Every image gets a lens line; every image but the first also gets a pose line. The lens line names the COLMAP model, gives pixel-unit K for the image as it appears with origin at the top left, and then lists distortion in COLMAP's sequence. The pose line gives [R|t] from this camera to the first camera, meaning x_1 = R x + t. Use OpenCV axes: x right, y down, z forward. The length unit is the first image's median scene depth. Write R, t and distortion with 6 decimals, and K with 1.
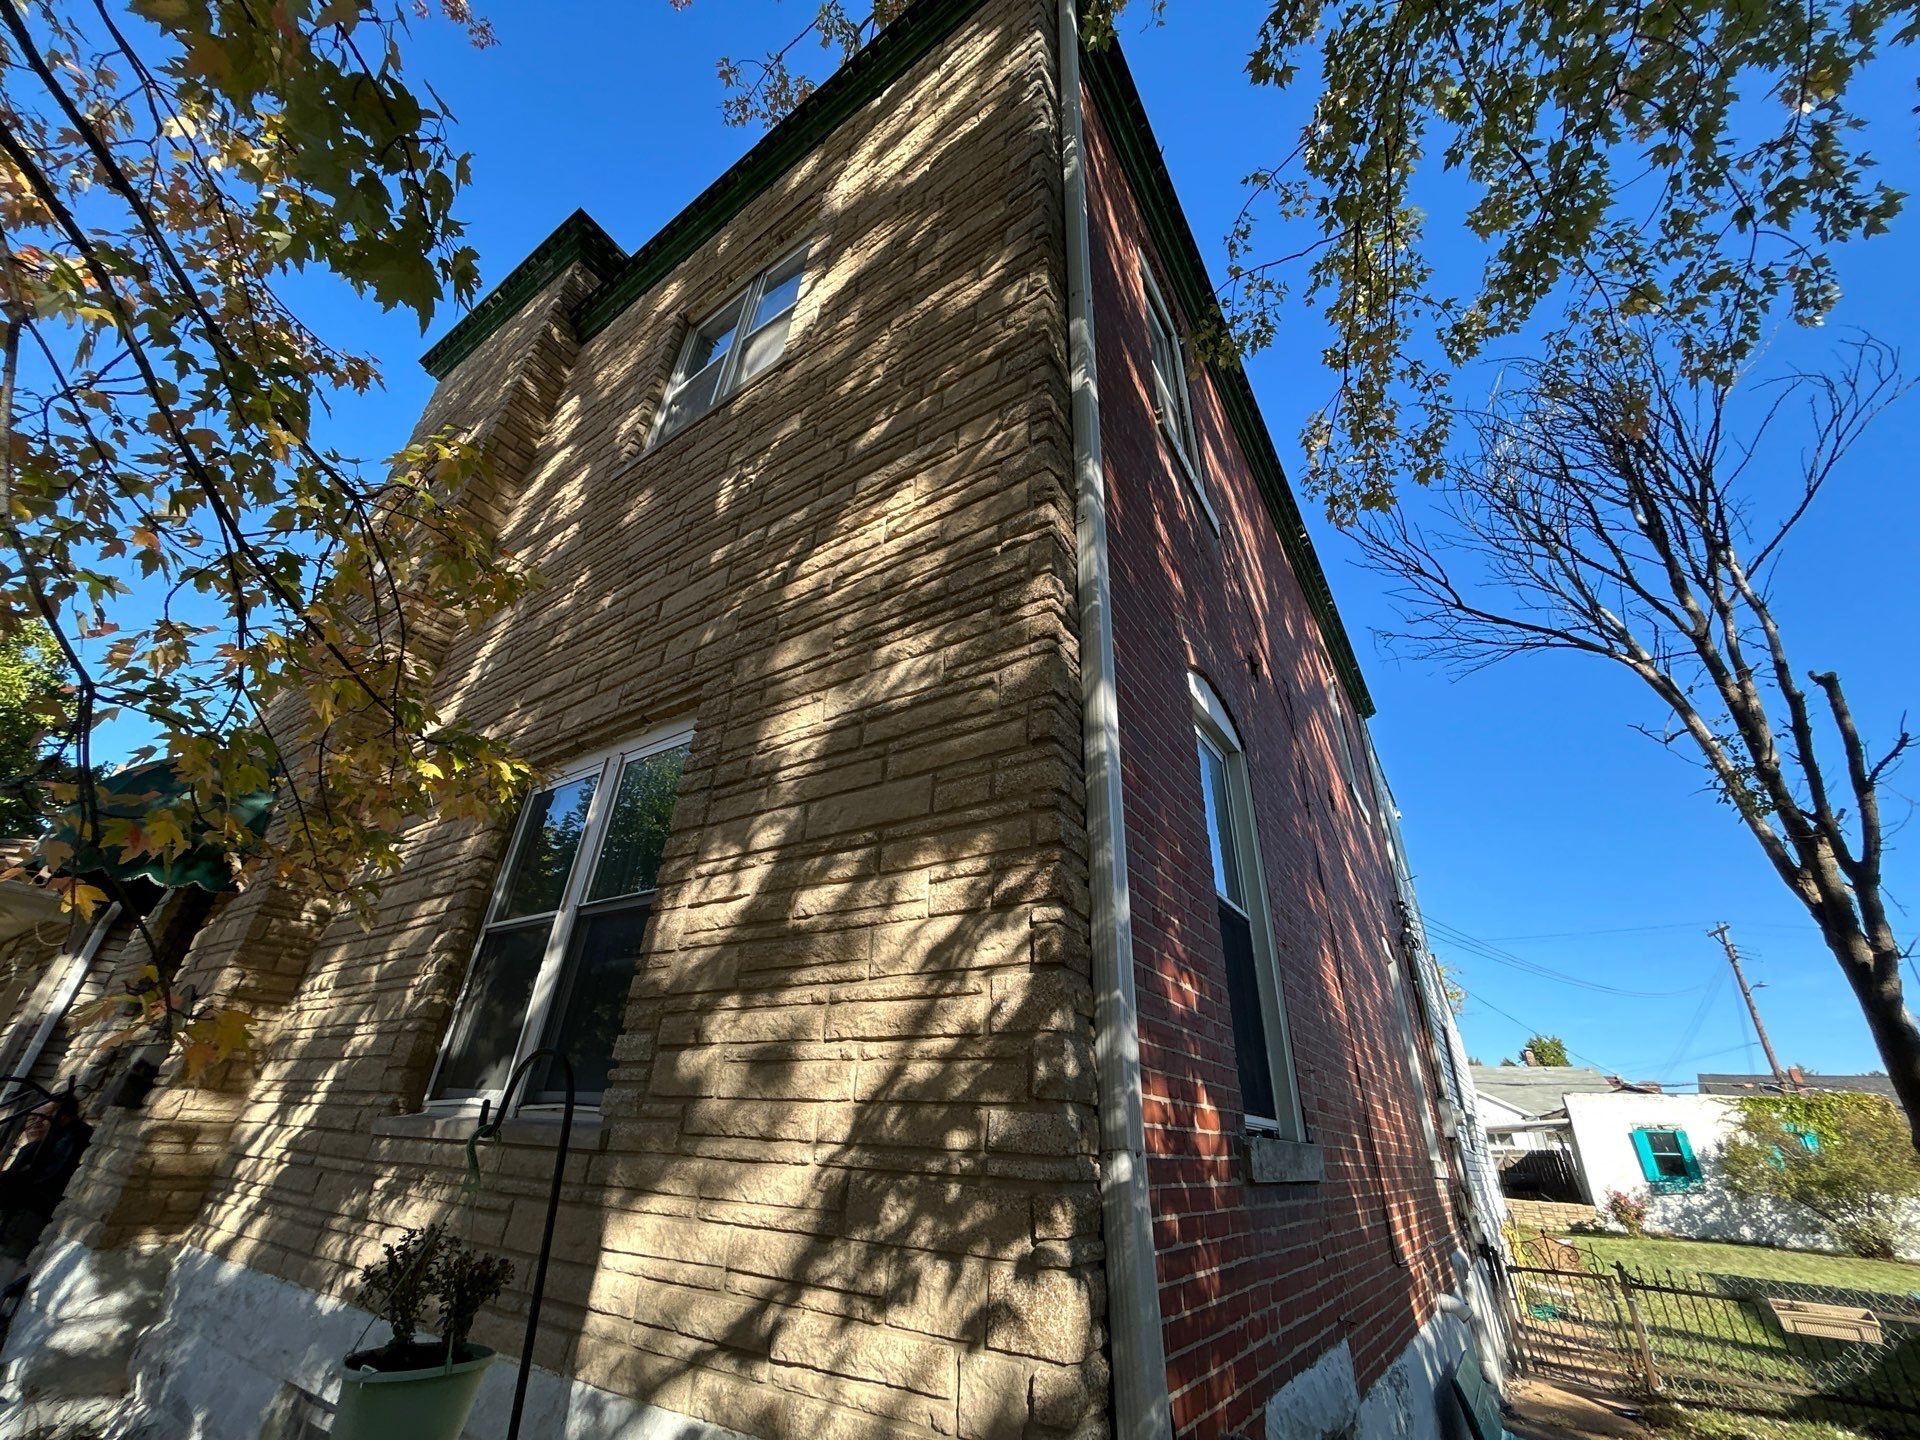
lens RADIAL K [[774.9, 0, 960.0], [0, 774.9, 720.0], [0, 0, 1]] dist [-0.001589, -0.000815]
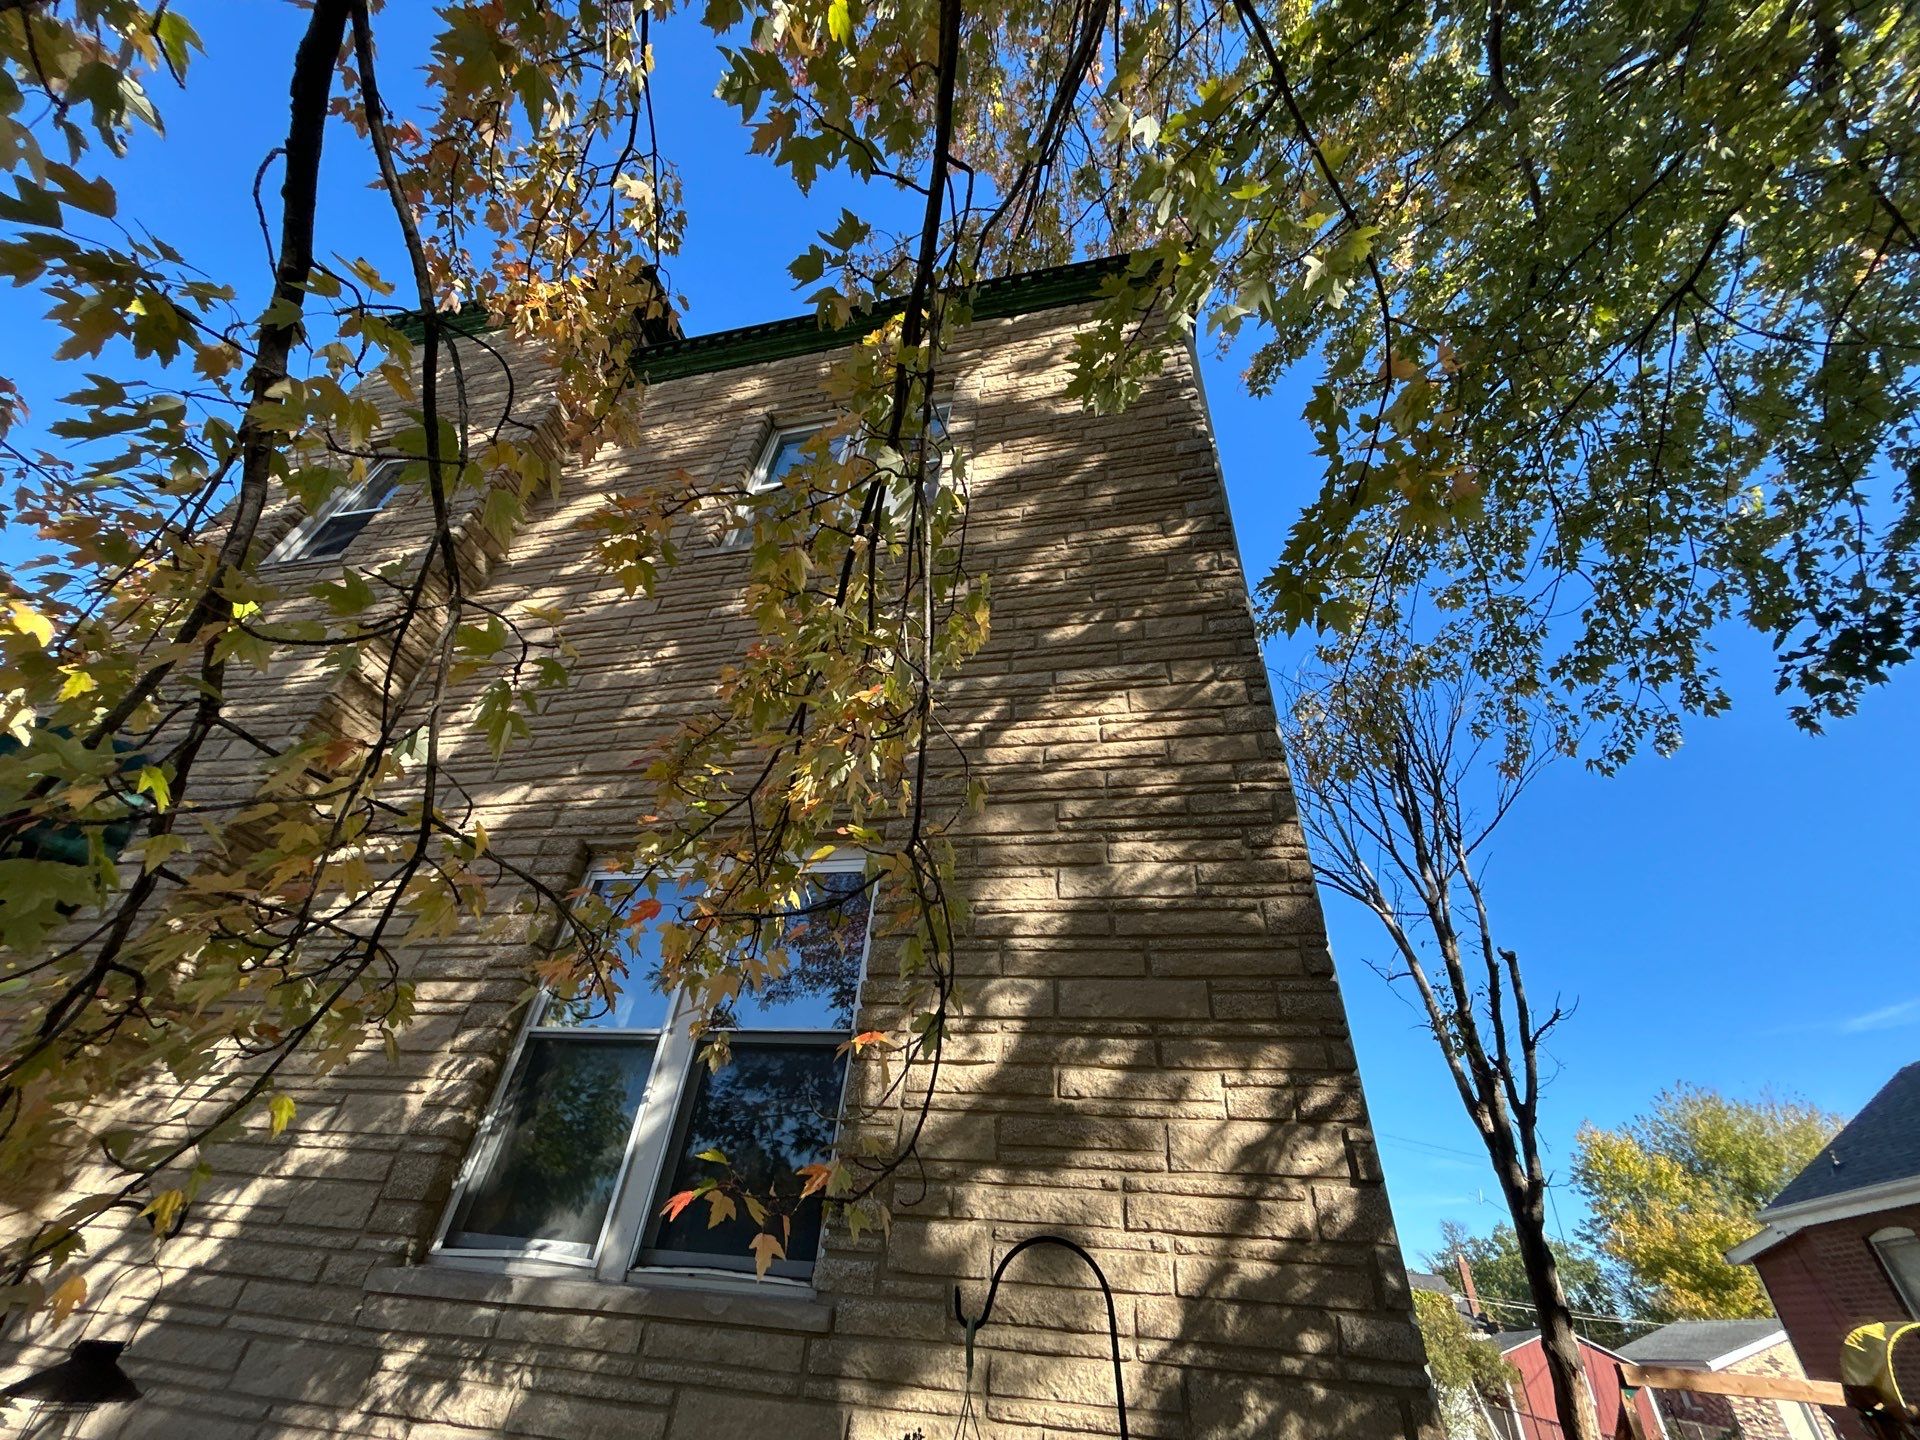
lens RADIAL K [[774.9, 0, 960.0], [0, 774.9, 720.0], [0, 0, 1]] dist [-0.001589, -0.000815]
pose [[0.924320, 0.255917, 0.283089, -0.713923], [-0.211455, 0.960983, -0.178319, -0.016691], [-0.317679, 0.104963, 0.942371, -0.001560]]
